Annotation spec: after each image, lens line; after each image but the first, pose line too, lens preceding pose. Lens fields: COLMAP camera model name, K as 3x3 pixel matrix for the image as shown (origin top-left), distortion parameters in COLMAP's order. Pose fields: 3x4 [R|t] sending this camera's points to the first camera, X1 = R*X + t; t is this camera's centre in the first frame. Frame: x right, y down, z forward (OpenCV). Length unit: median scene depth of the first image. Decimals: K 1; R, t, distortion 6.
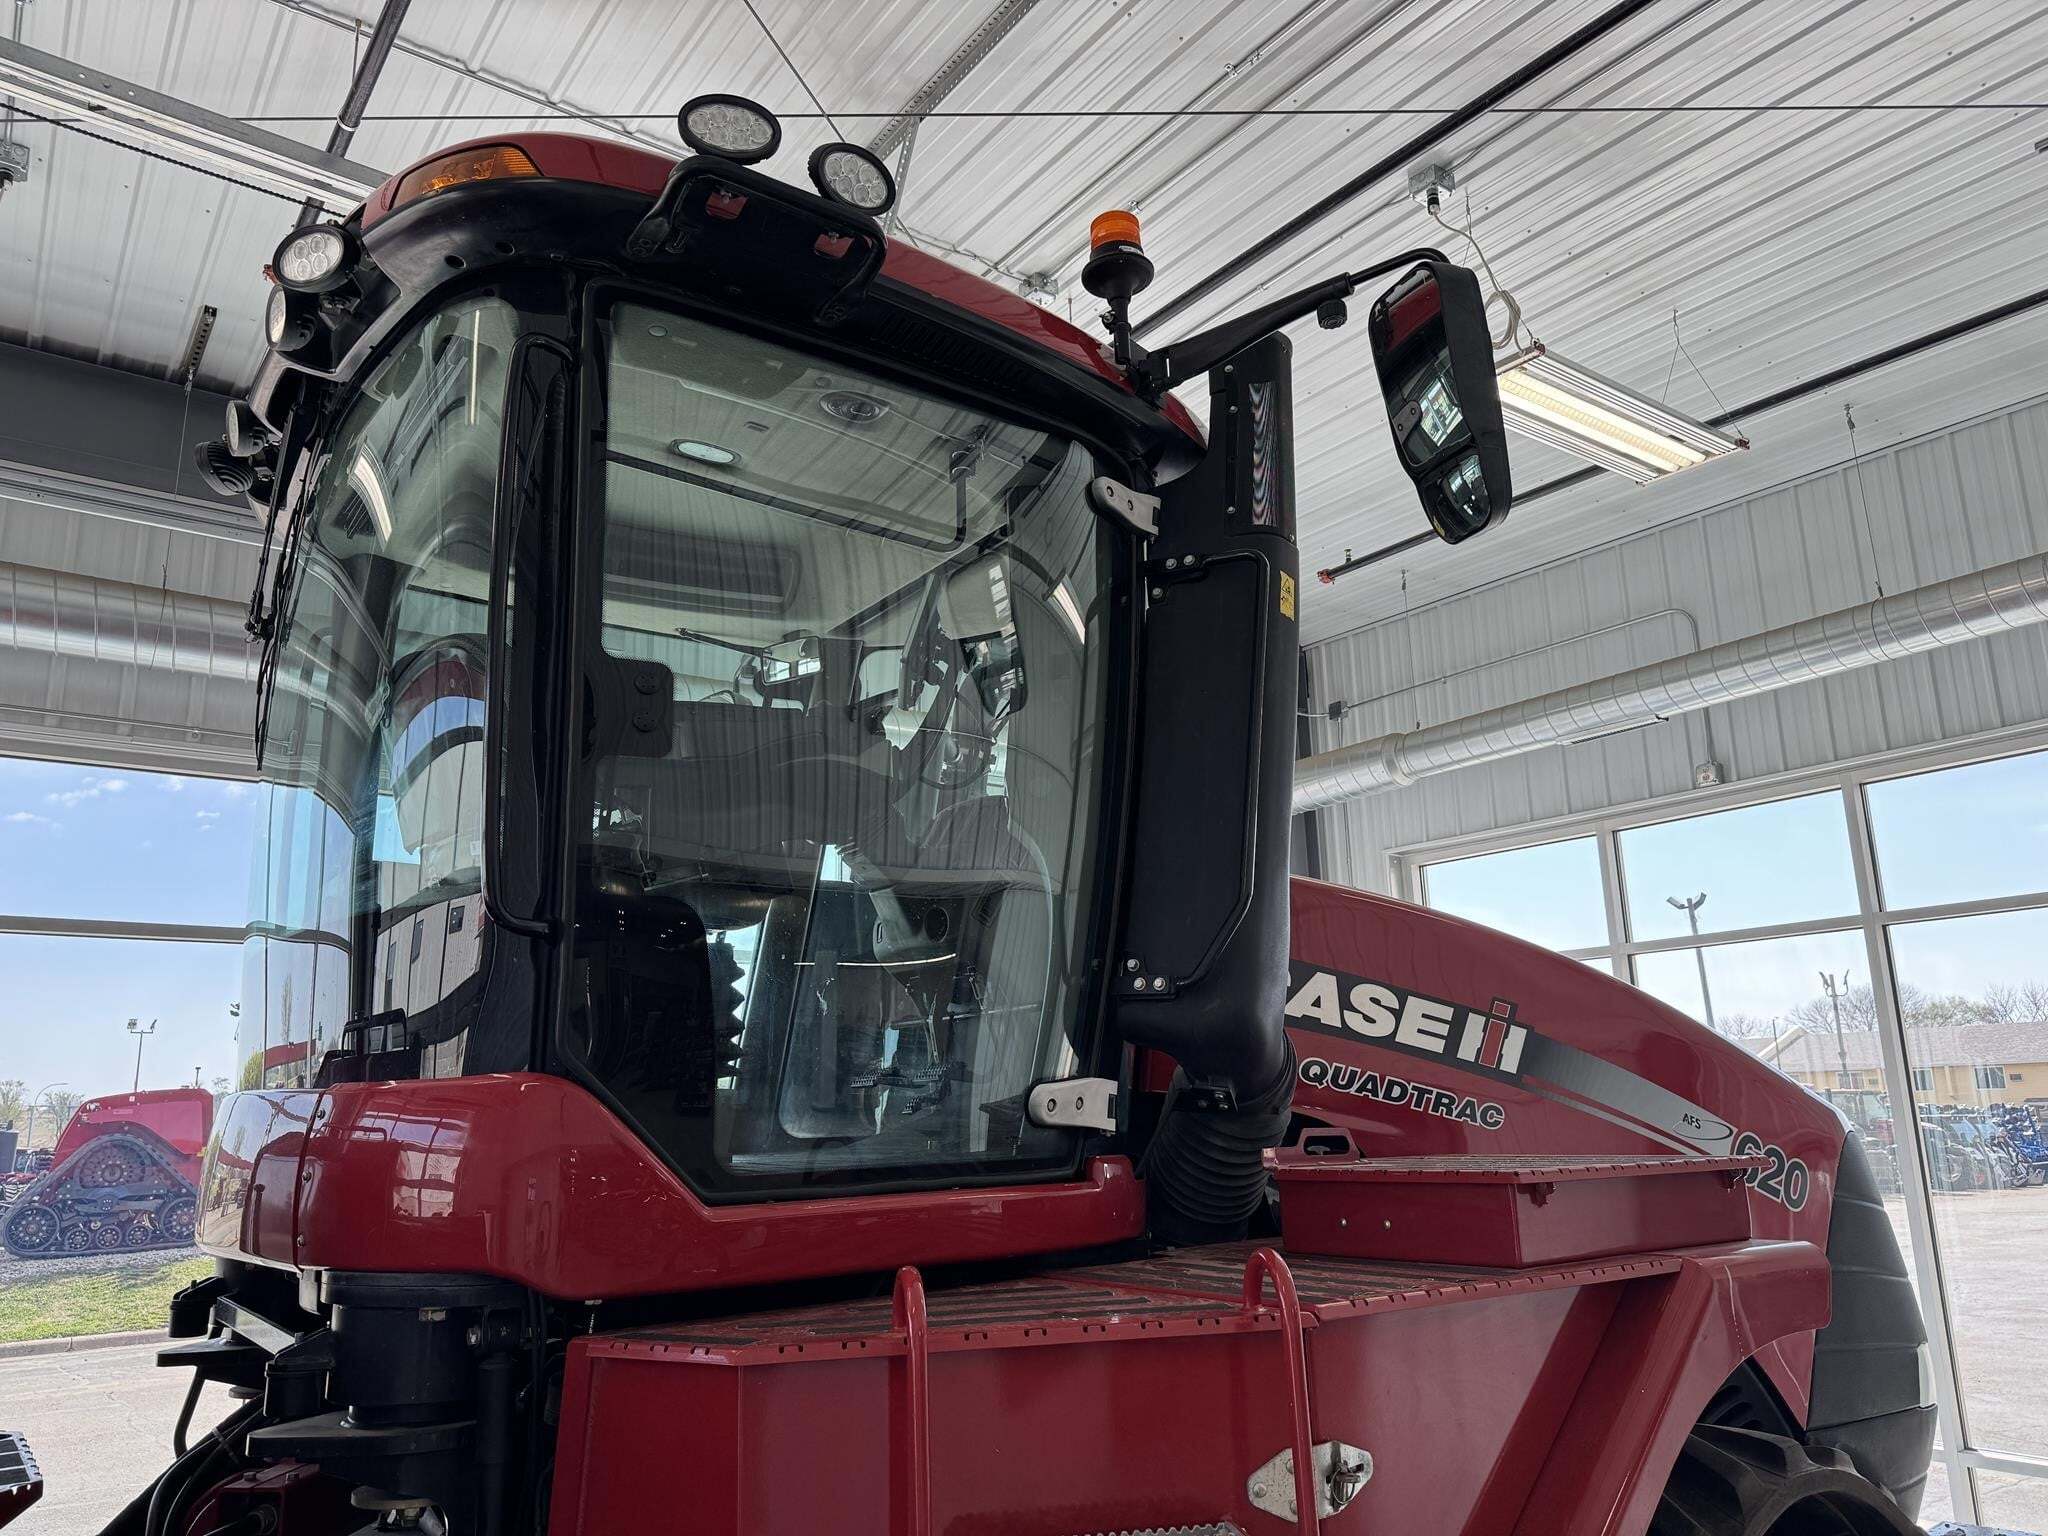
lens RADIAL K [[1445.5, 0, 975.5], [0, 1445.5, 747.3], [0, 0, 1]] dist [0.029861, -0.042119]
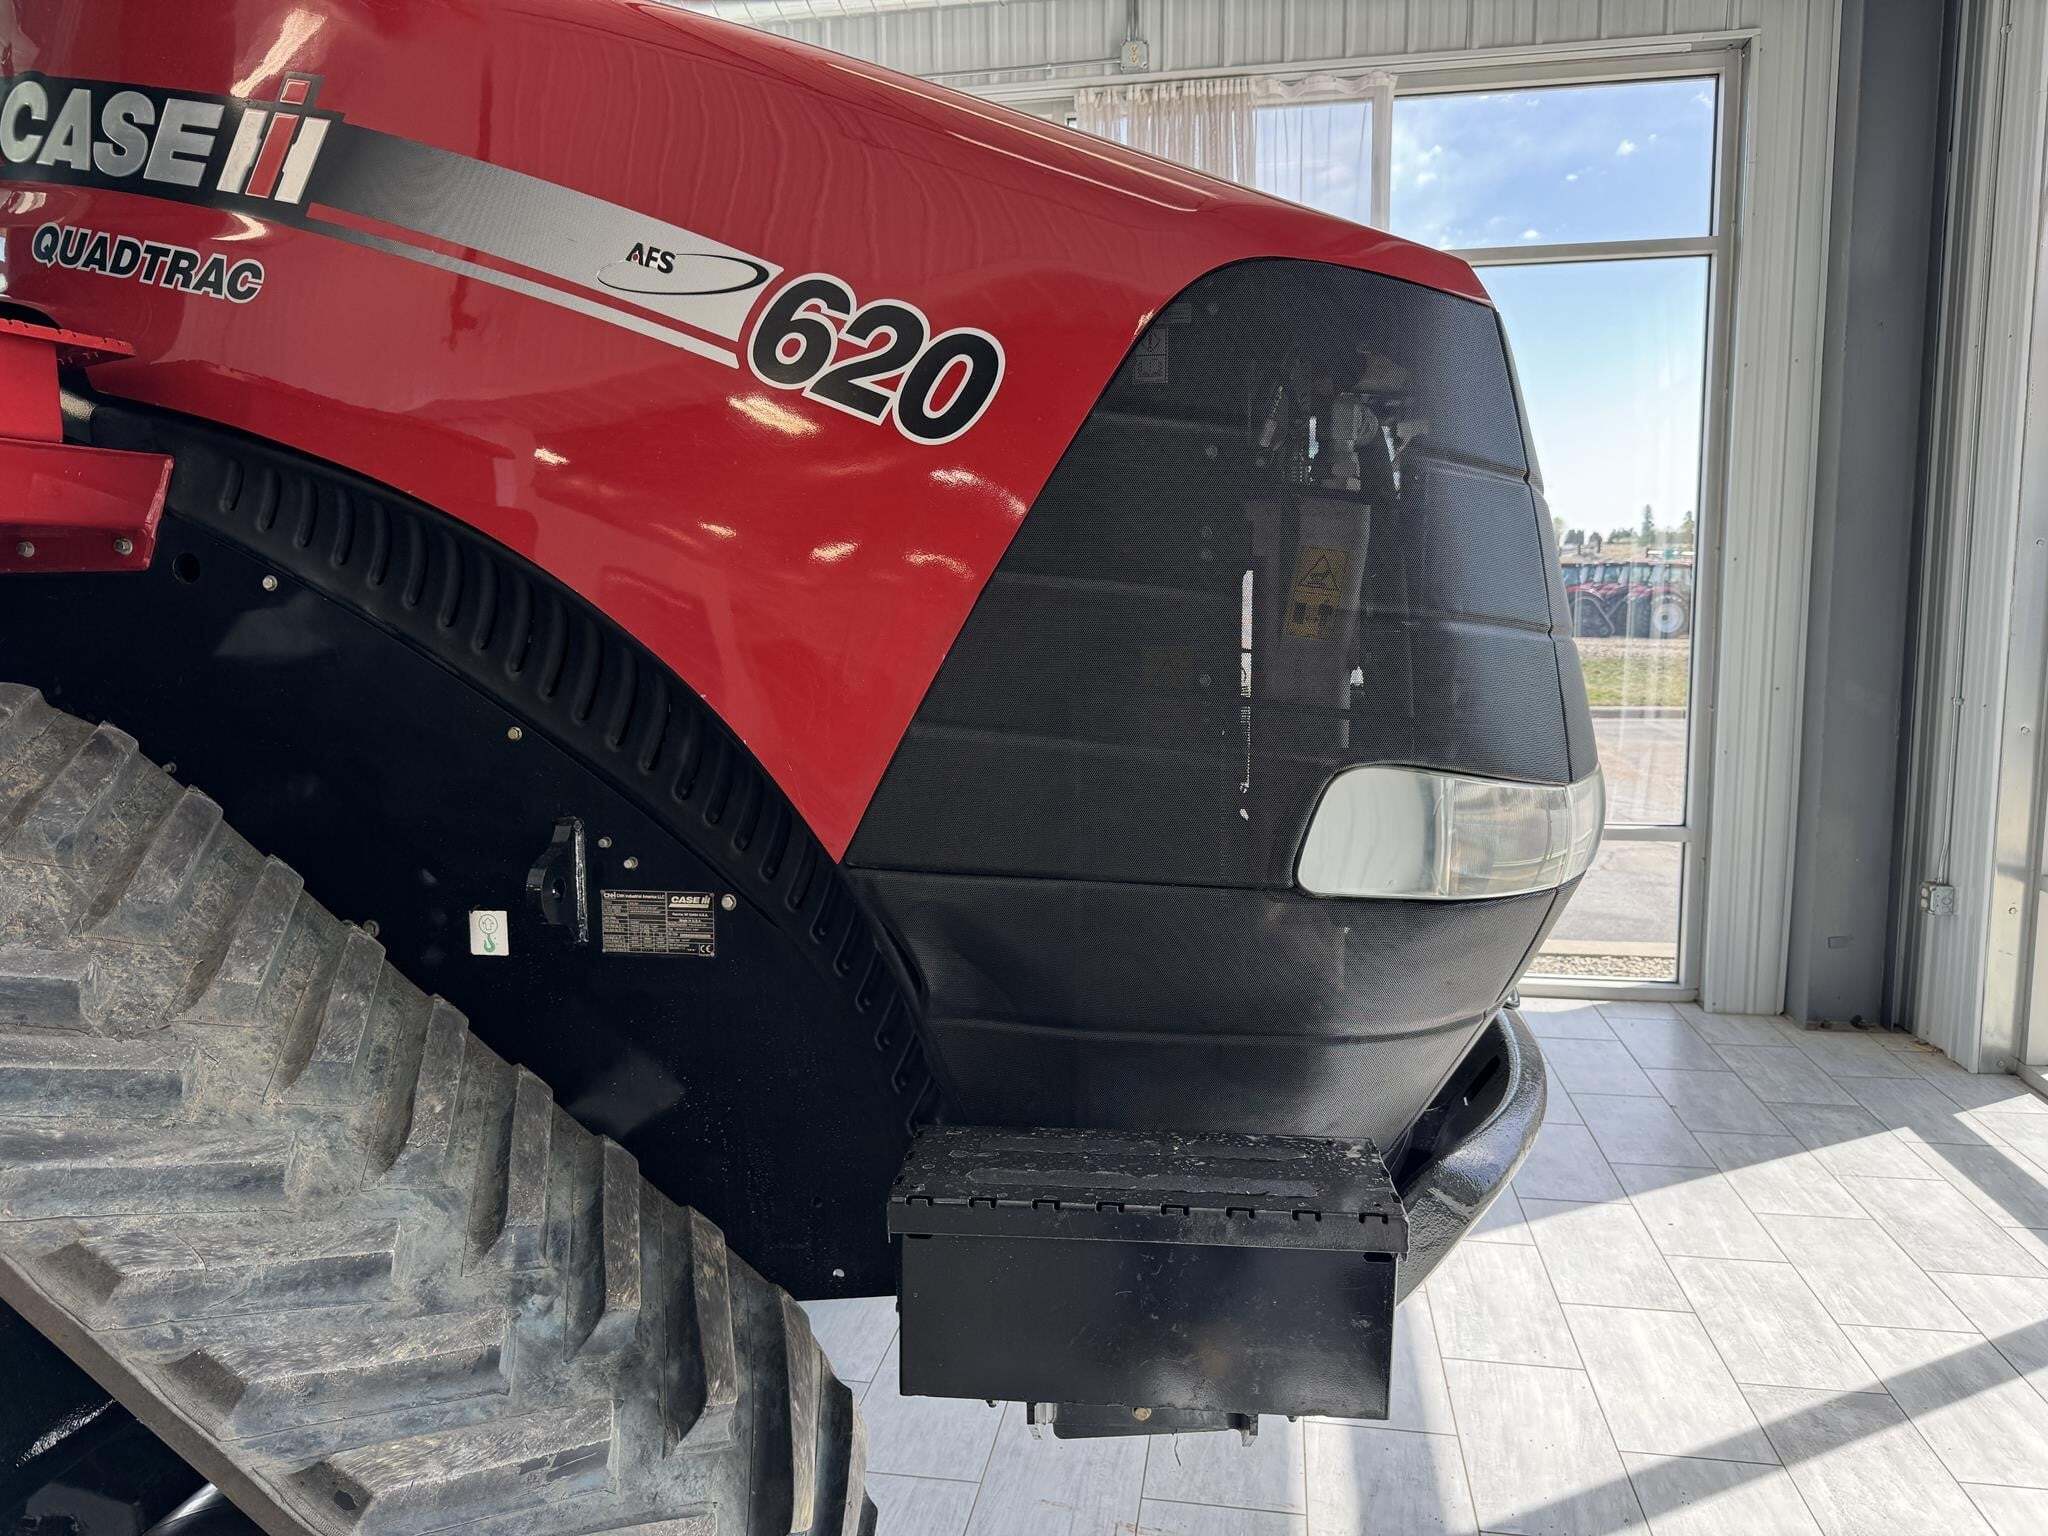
lens RADIAL K [[1445.5, 0, 1010.4], [0, 1445.5, 755.8], [0, 0, 1]] dist [0.029861, -0.042119]
pose [[0.694375, 0.095860, -0.713200, 1.009265], [0.166049, 0.942998, 0.288412, 0.316002], [0.700194, -0.318692, 0.638877, 0.775087]]
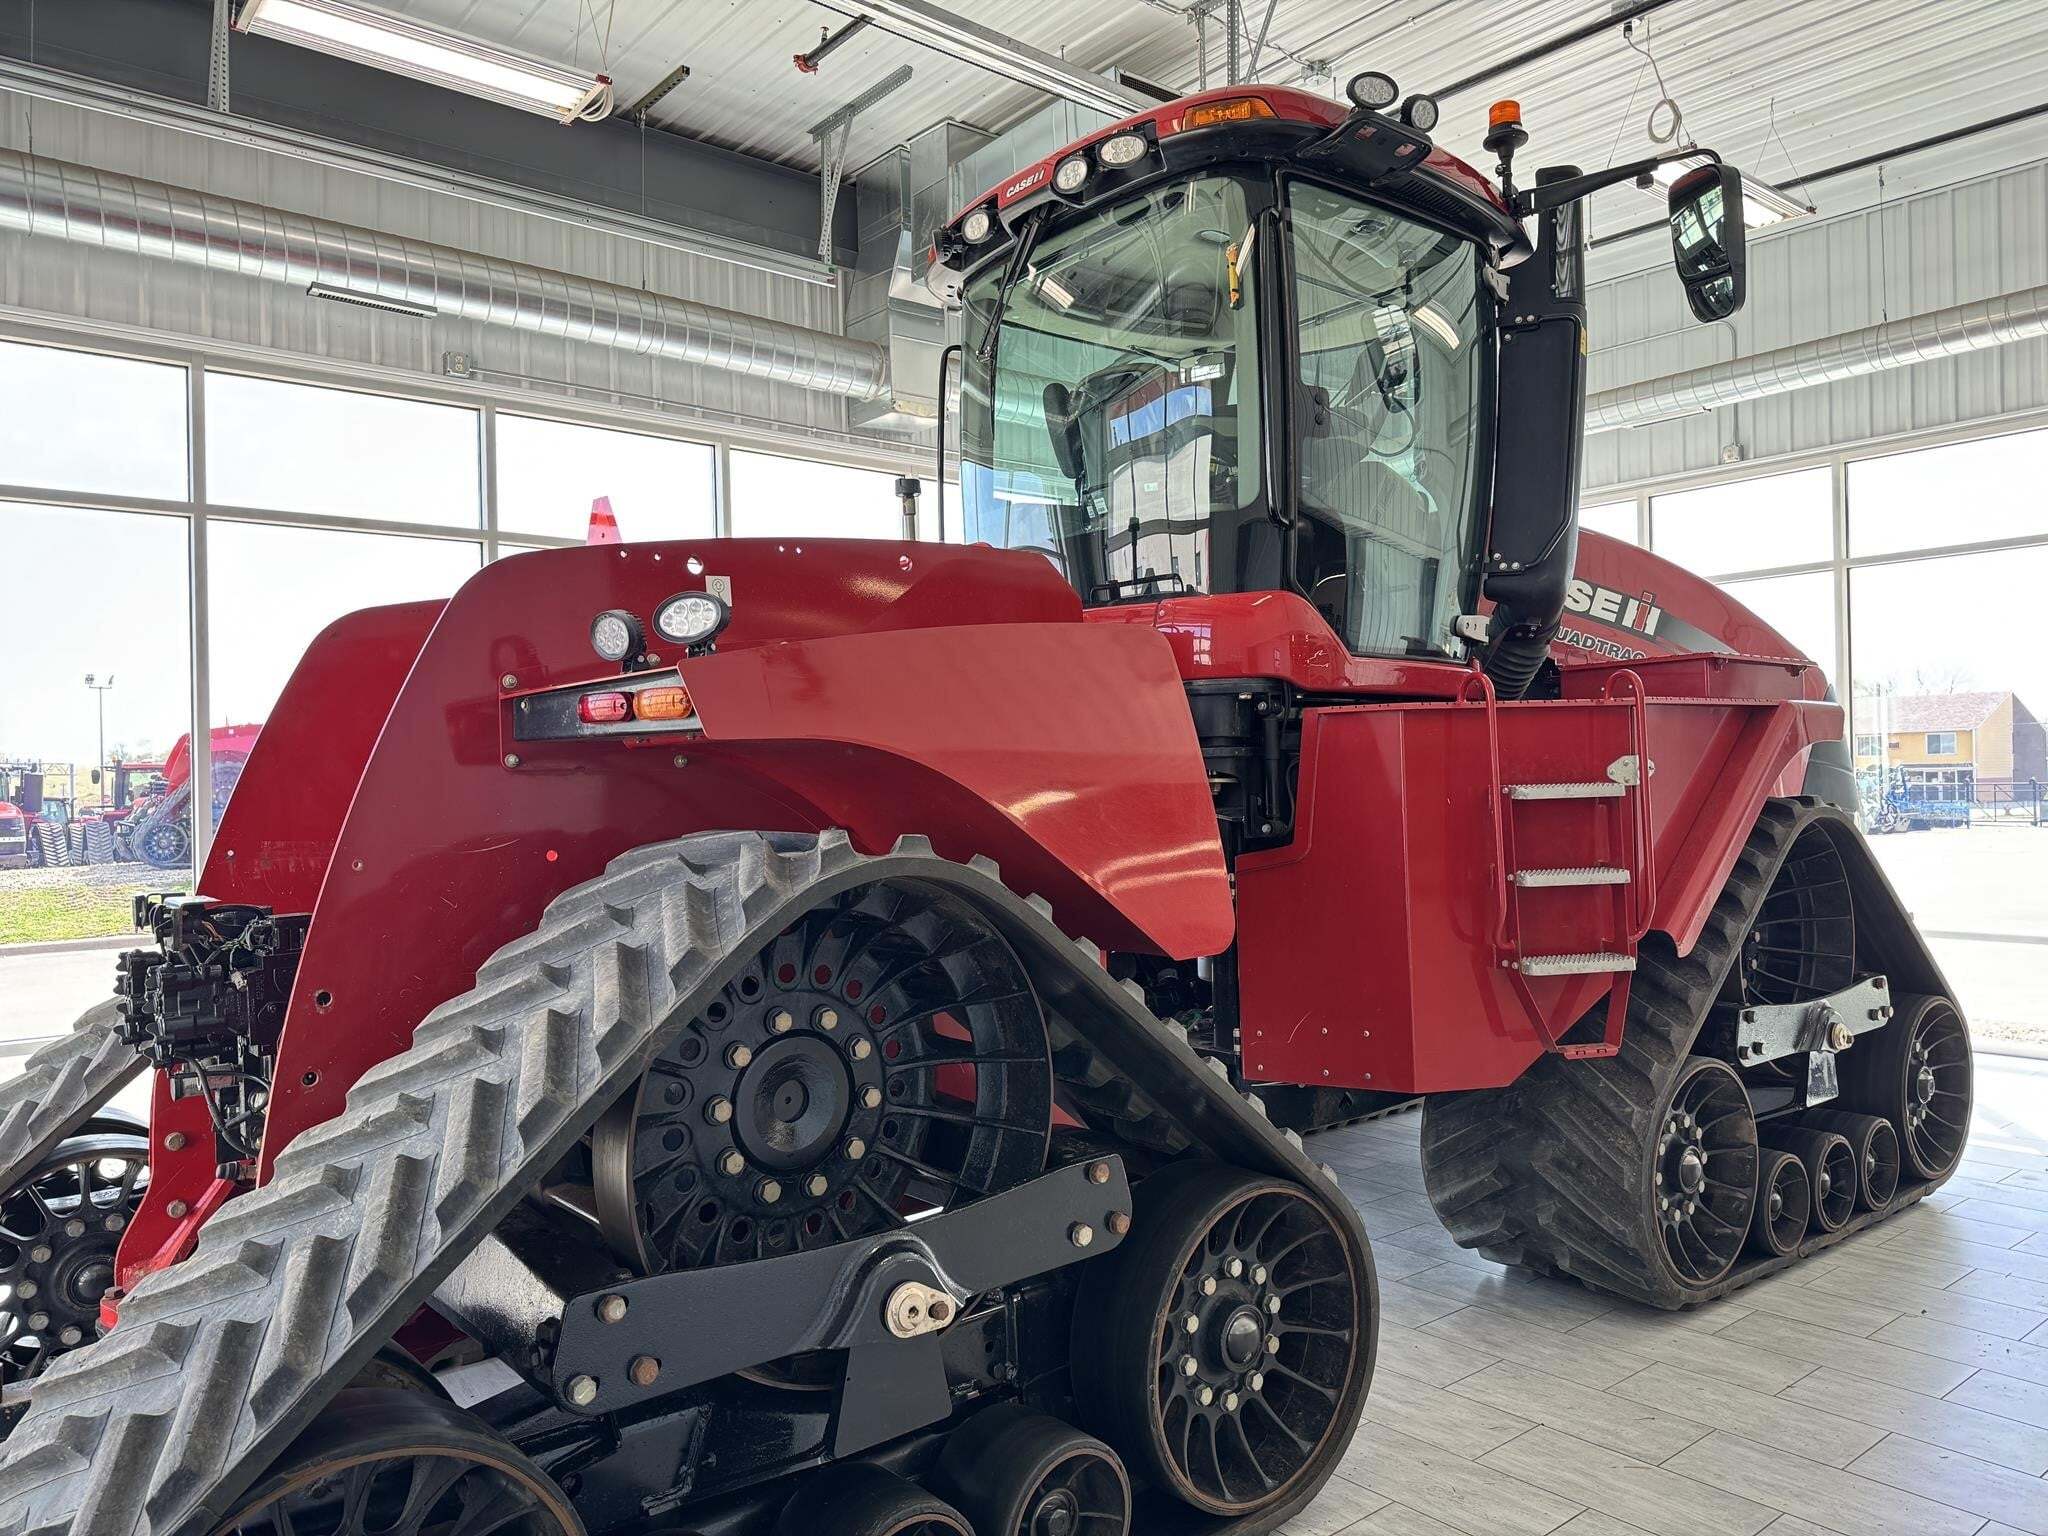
lens RADIAL K [[1445.5, 0, 1012.4], [0, 1445.5, 763.9], [0, 0, 1]] dist [0.029861, -0.042119]
pose [[0.997868, -0.001013, 0.065251, -0.482025], [-0.014185, 0.972605, 0.232029, -0.008760], [-0.063698, -0.232460, 0.970518, -0.621293]]
